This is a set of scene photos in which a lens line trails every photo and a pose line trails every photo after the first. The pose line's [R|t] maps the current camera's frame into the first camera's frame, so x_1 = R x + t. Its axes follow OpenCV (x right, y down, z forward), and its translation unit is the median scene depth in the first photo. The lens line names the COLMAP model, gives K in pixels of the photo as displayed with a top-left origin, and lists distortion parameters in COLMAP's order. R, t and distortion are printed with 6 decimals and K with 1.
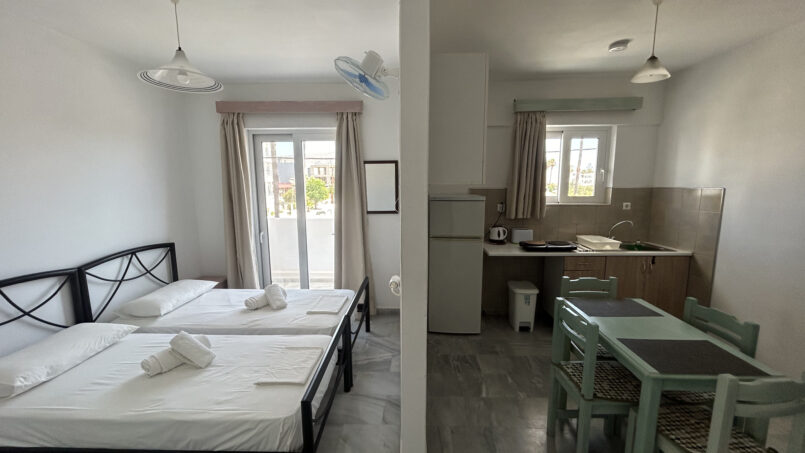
lens RADIAL K [[328.0, 0, 383.7], [0, 328.0, 228.9], [0, 0, 1]] dist [-0.002659, -0.000023]
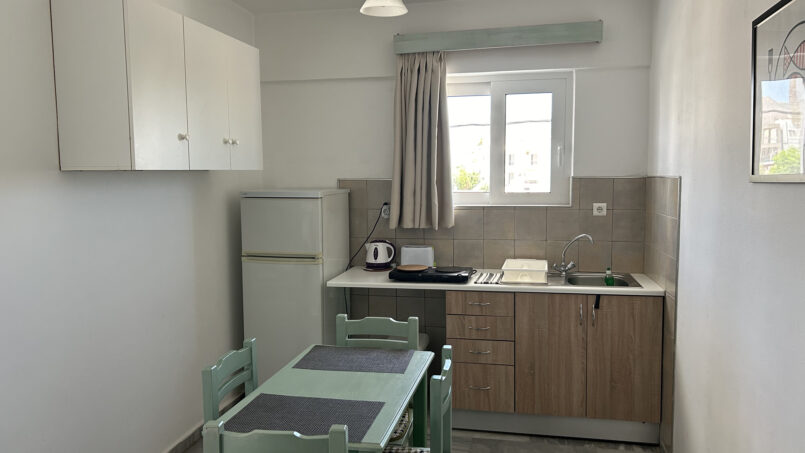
lens RADIAL K [[599.6, 0, 403.3], [0, 599.6, 231.1], [0, 0, 1]] dist [0.031359, -0.014722]
pose [[0.986107, 0.012772, -0.165622, 0.593585], [-0.021458, 0.998481, -0.050757, 0.029704], [0.164722, 0.053605, 0.984882, -0.085951]]
